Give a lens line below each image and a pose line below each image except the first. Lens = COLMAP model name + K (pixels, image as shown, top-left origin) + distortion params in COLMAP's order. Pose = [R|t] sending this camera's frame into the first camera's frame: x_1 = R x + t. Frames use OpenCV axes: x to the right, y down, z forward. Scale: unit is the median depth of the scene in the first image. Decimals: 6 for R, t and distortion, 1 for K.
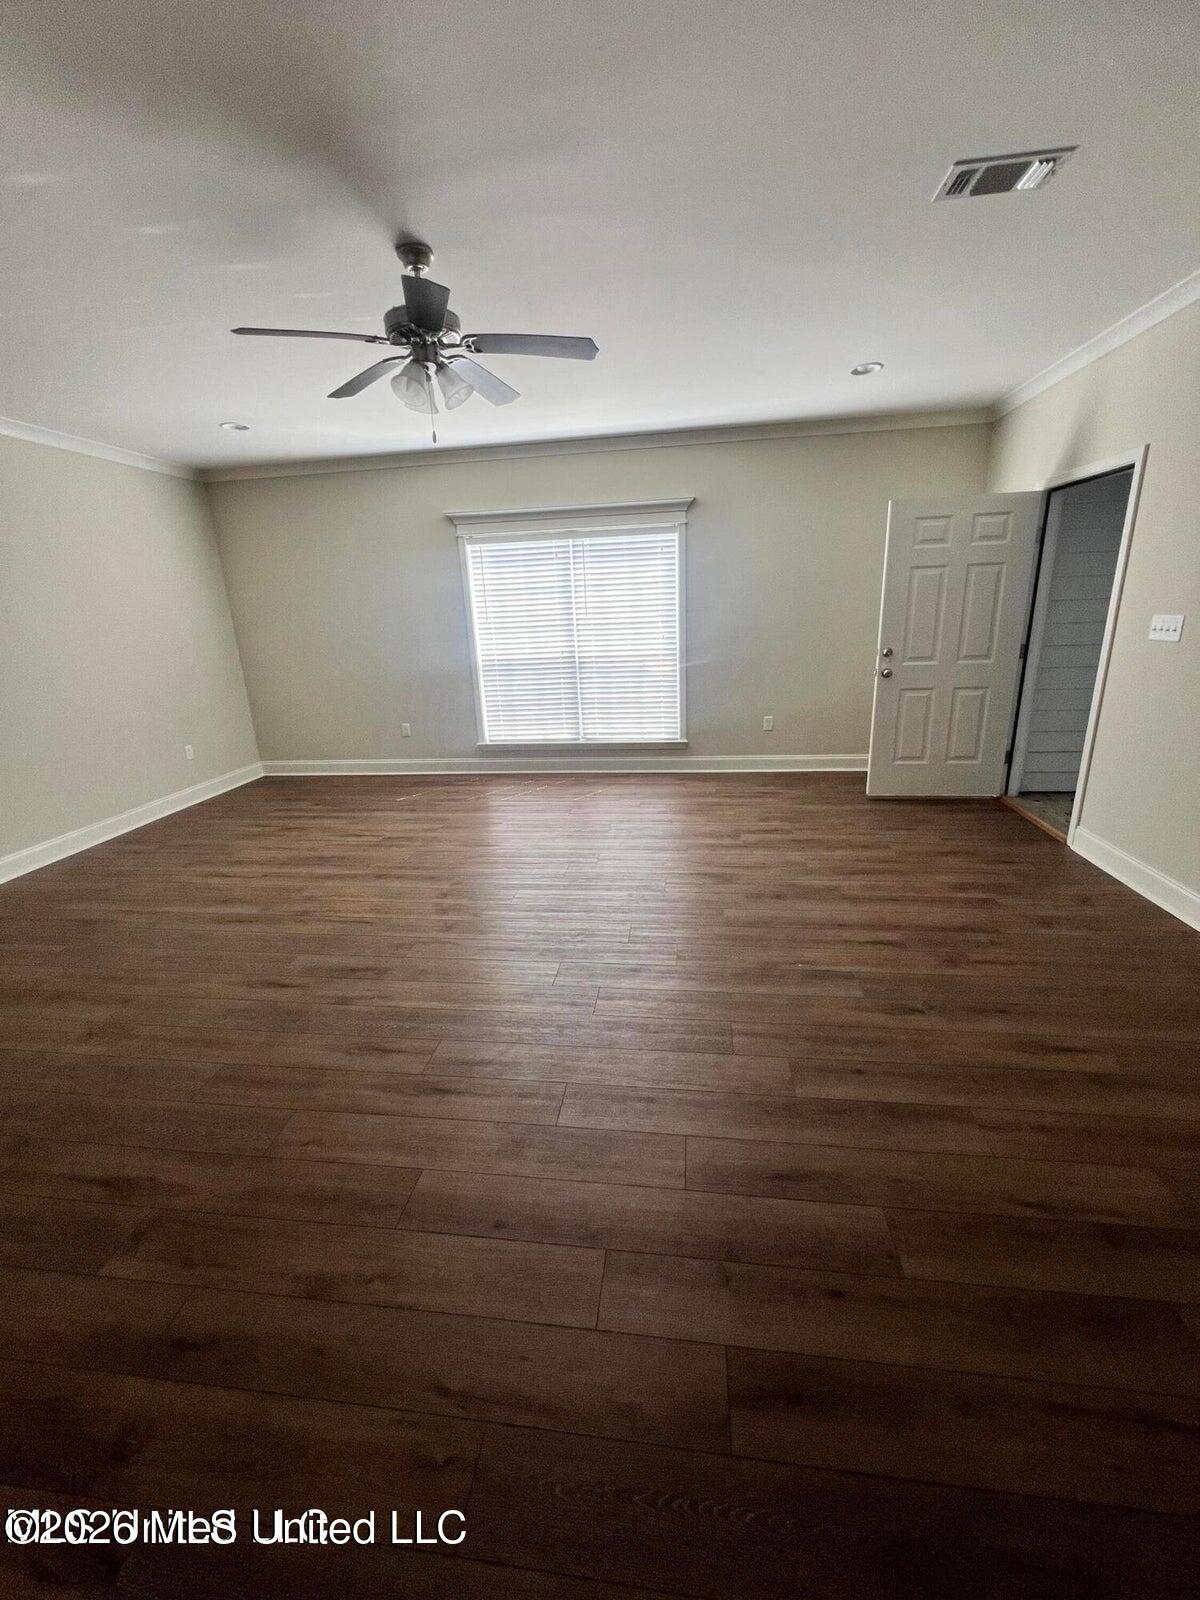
lens RADIAL K [[642.8, 0, 600.0], [0, 642.8, 800.0], [0, 0, 1]] dist [-0.002342, 0.000114]
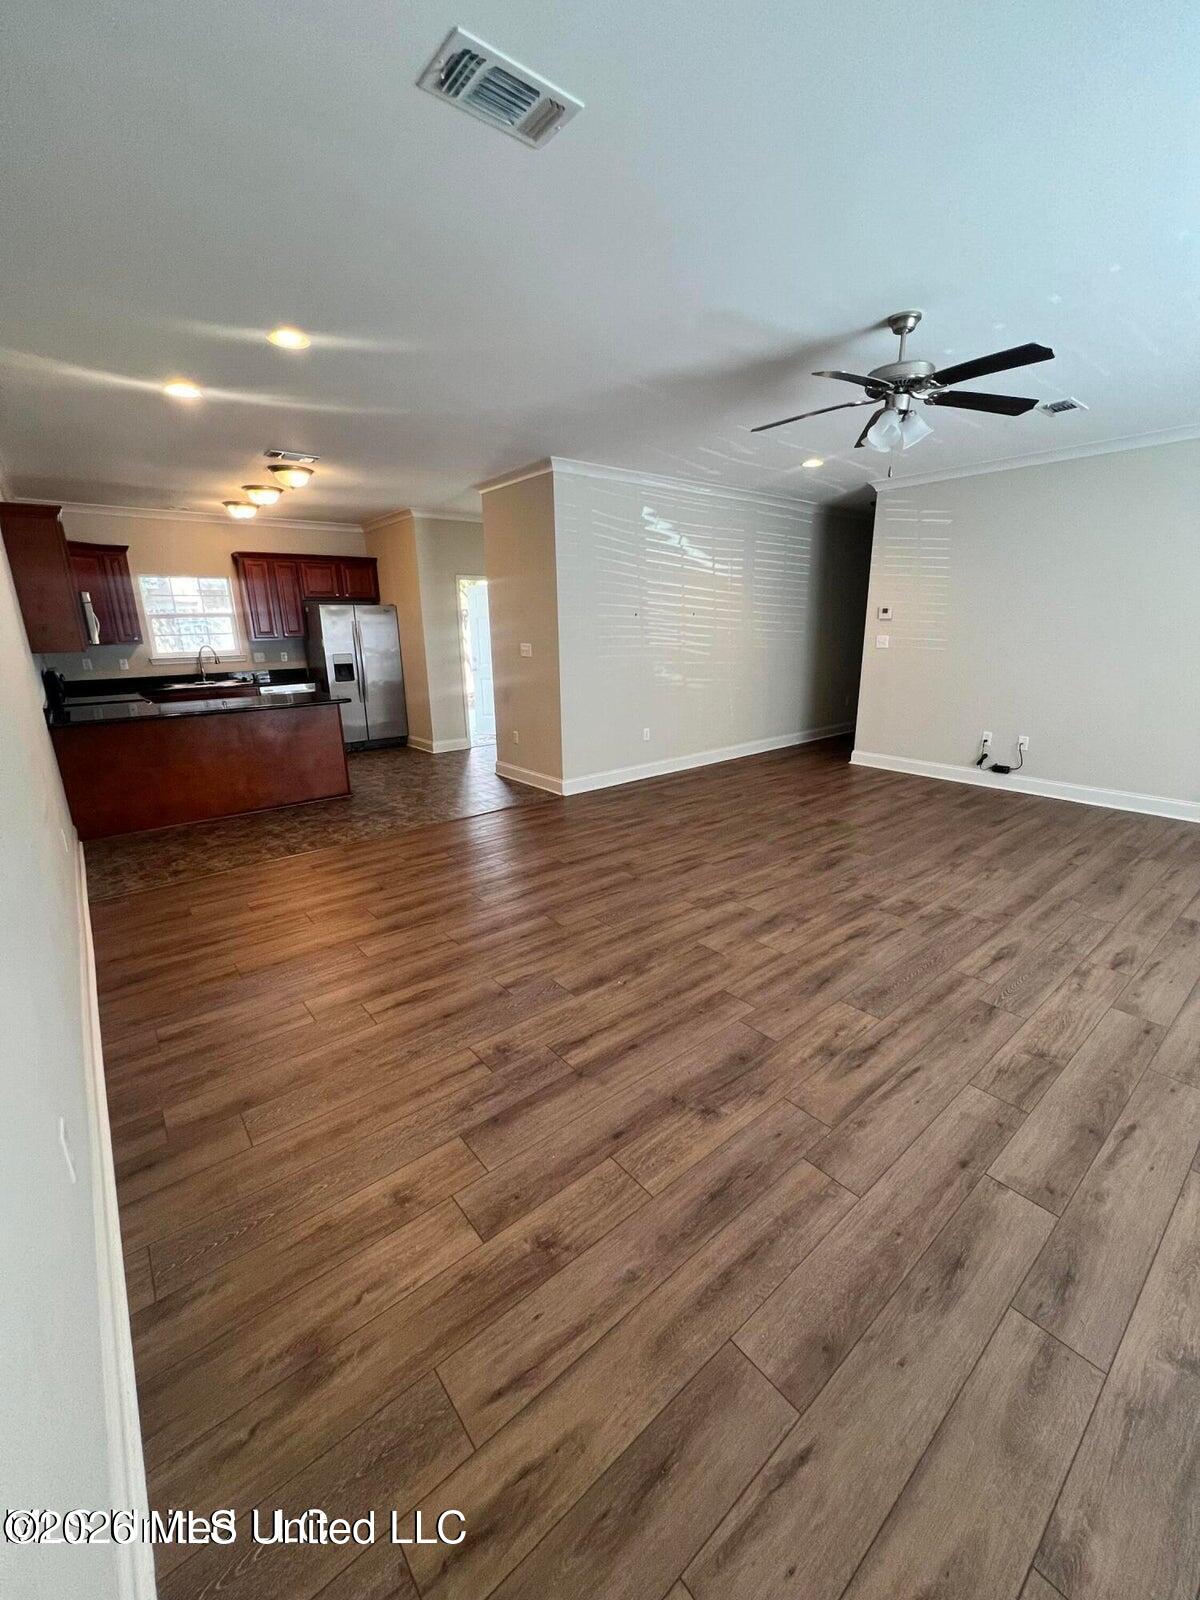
lens RADIAL K [[642.8, 0, 600.0], [0, 642.8, 800.0], [0, 0, 1]] dist [-0.002342, 0.000114]
pose [[-0.684225, 0.244566, -0.687040, 0.754276], [-0.170263, 0.862484, 0.476584, -0.372230], [0.709117, 0.443069, -0.548492, 1.101757]]
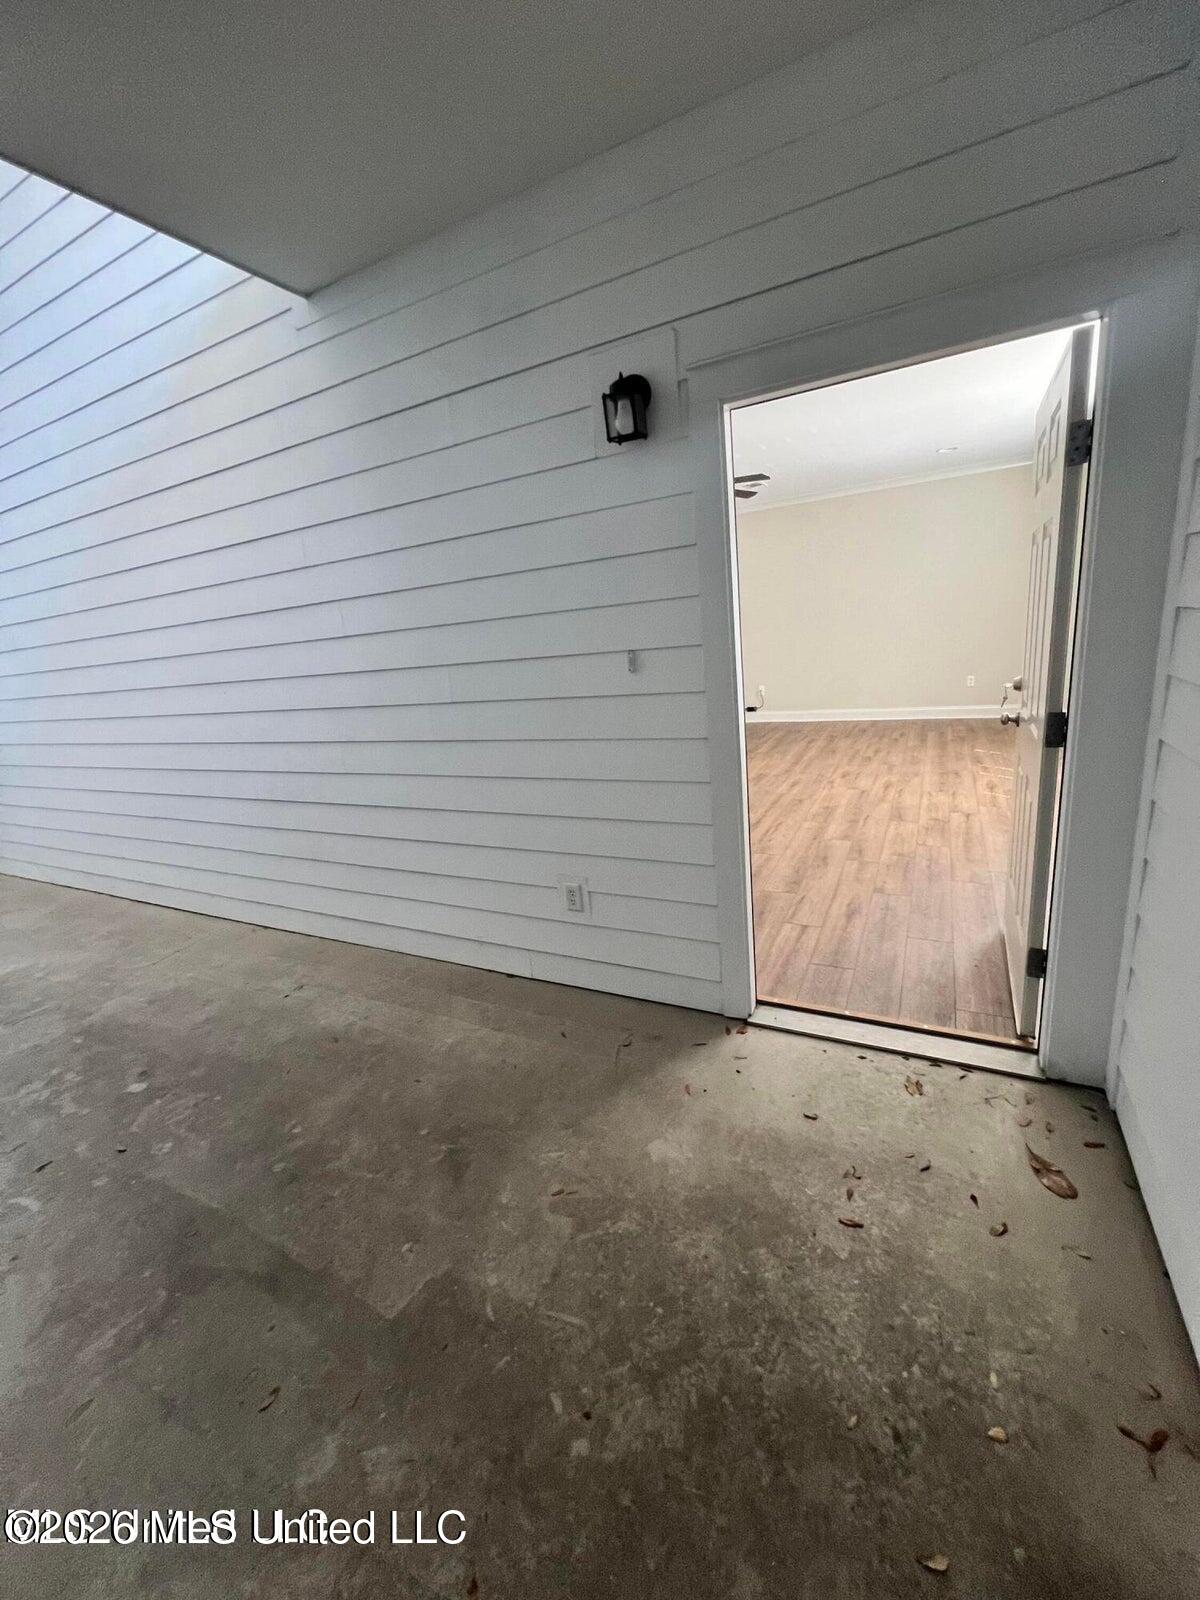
lens RADIAL K [[642.8, 0, 600.0], [0, 642.8, 800.0], [0, 0, 1]] dist [-0.002342, 0.000114]
pose [[-0.333227, 0.320810, -0.886590, 1.444457], [-0.168488, 0.904935, 0.390775, -0.385622], [0.927670, 0.279596, -0.247496, 1.061855]]
